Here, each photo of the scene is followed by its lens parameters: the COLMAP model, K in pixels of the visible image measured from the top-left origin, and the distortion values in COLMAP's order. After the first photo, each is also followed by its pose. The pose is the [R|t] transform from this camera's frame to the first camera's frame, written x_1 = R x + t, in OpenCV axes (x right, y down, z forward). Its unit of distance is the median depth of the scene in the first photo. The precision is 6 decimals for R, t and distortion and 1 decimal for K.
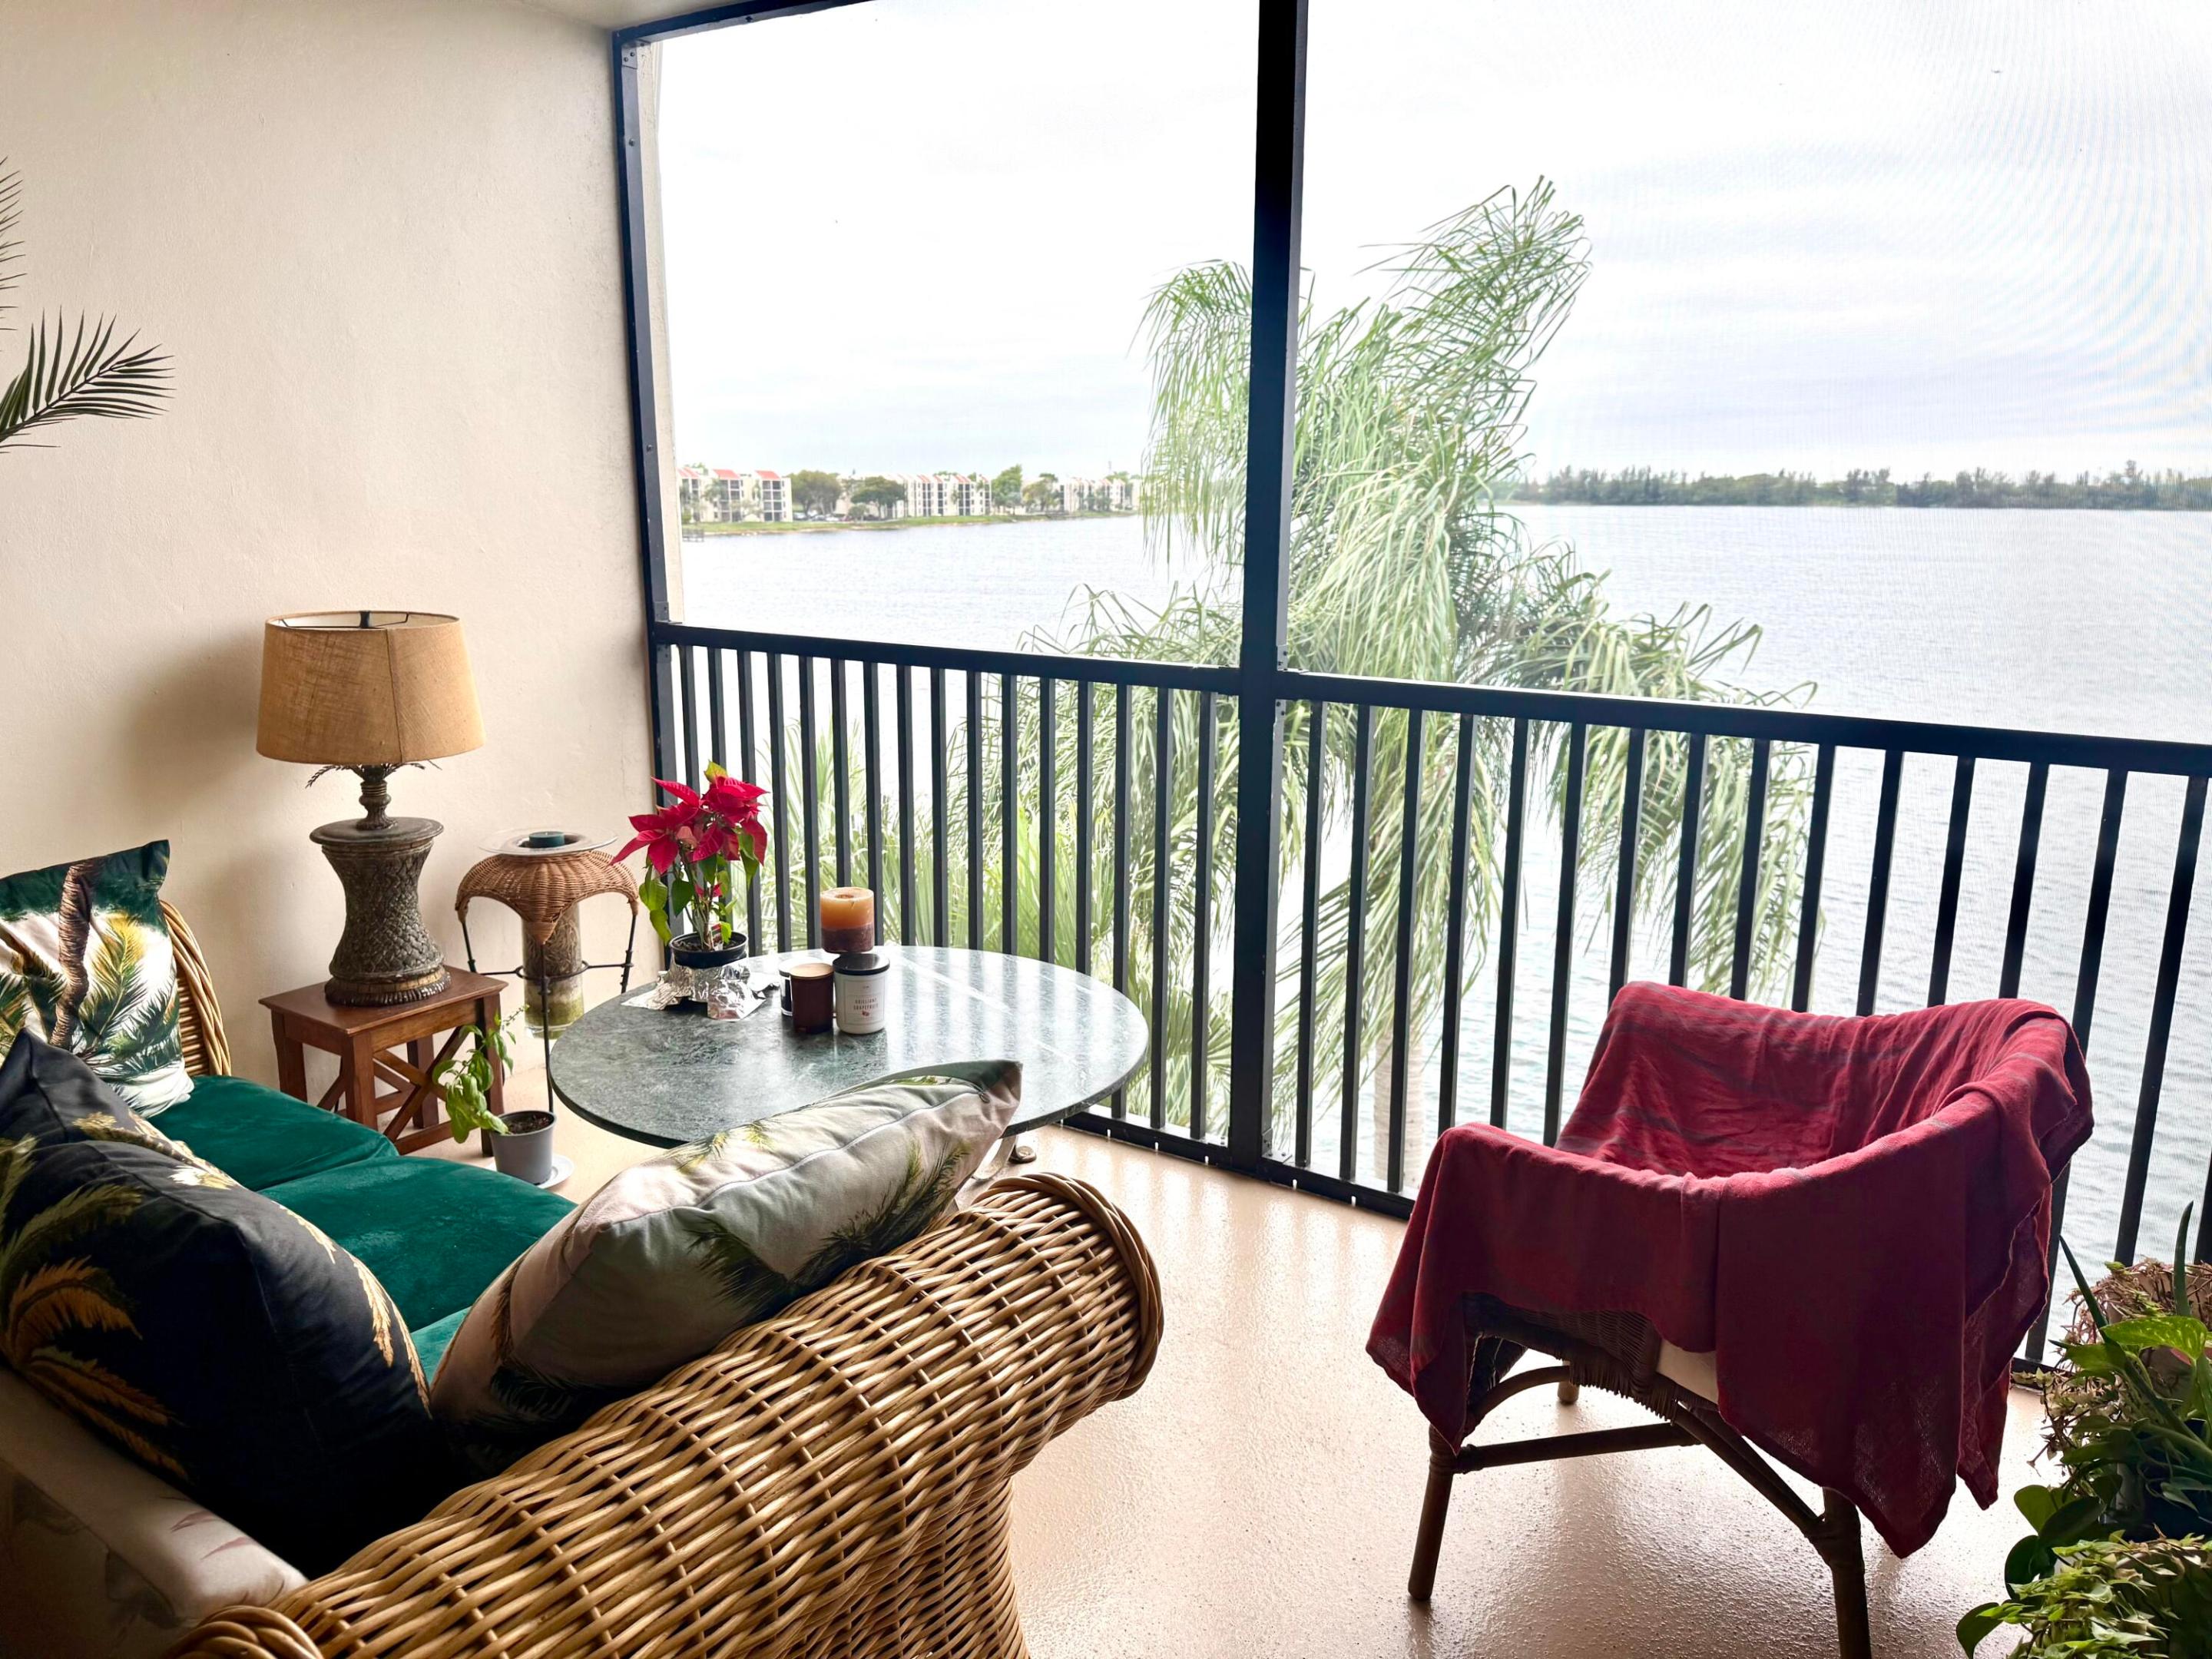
lens RADIAL K [[1565.4, 0, 1115.3], [0, 1565.4, 826.8], [0, 0, 1]] dist [0.157533, -0.231370]
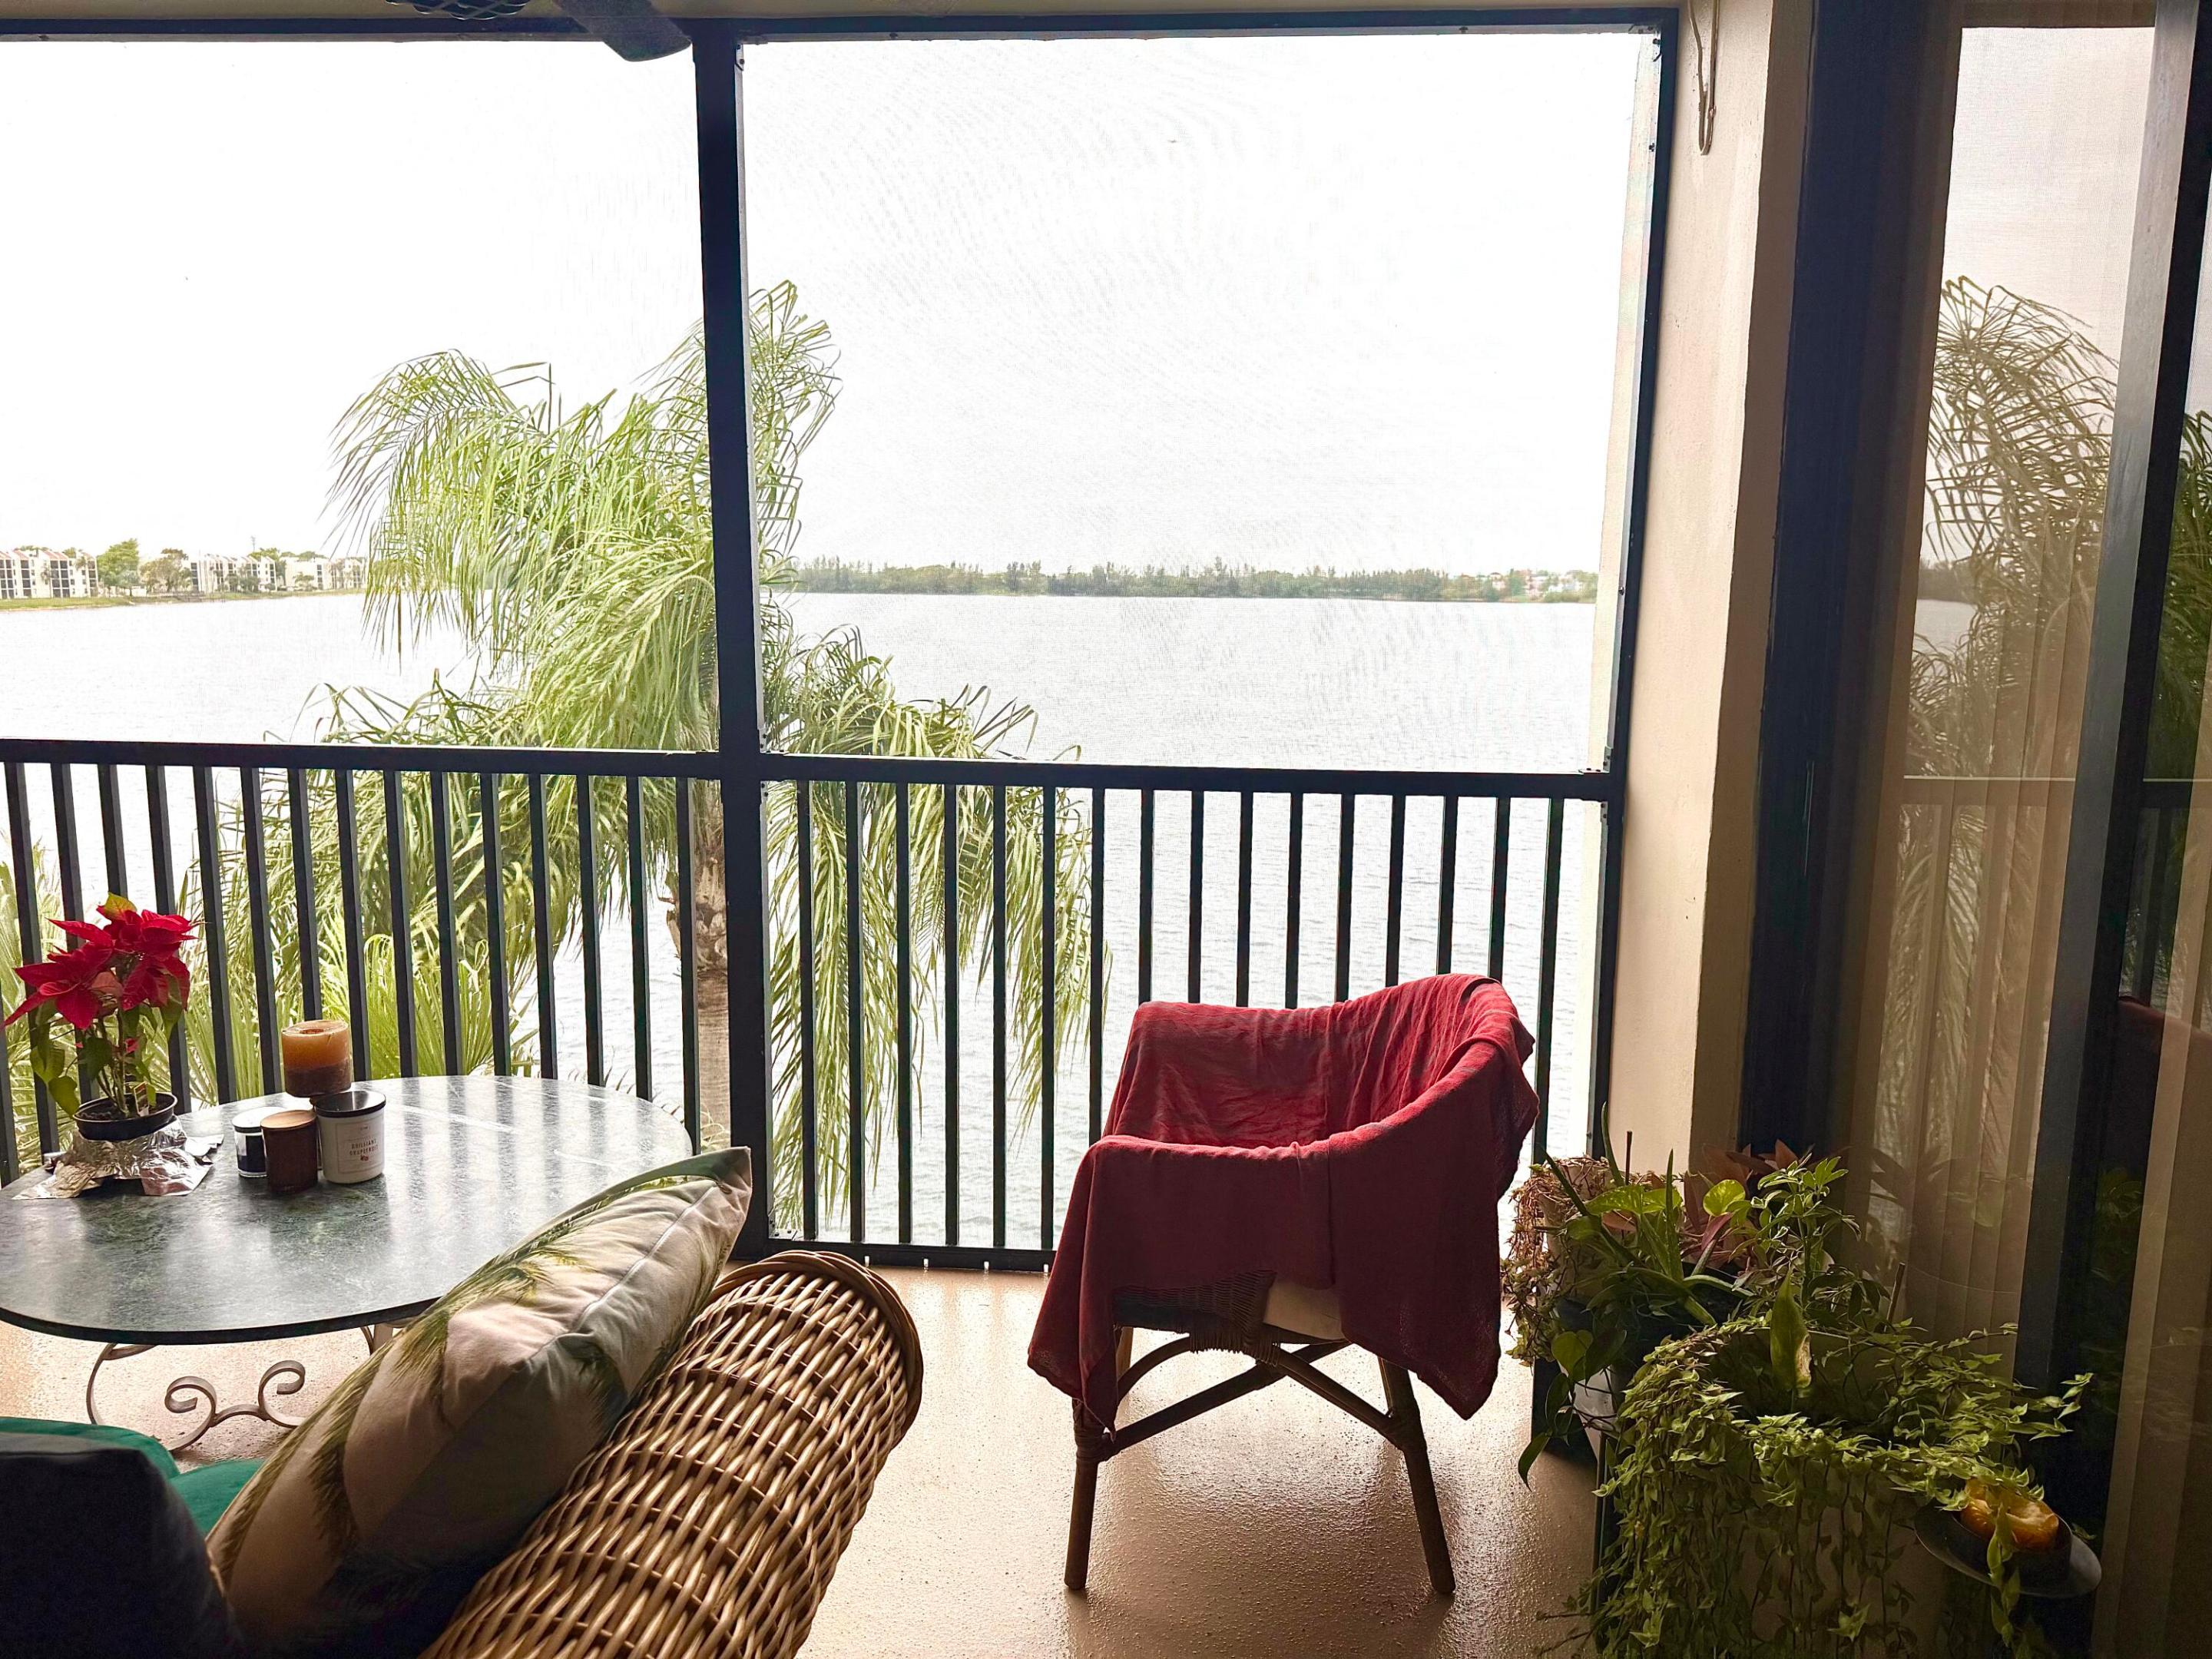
lens RADIAL K [[1588.9, 0, 1084.5], [0, 1588.9, 820.1], [0, 0, 1]] dist [0.069222, -0.067477]
pose [[0.875758, -0.070247, 0.477611, -0.219172], [0.096934, 0.994795, -0.031425, -0.002785], [-0.472918, 0.073817, 0.878009, -0.003609]]
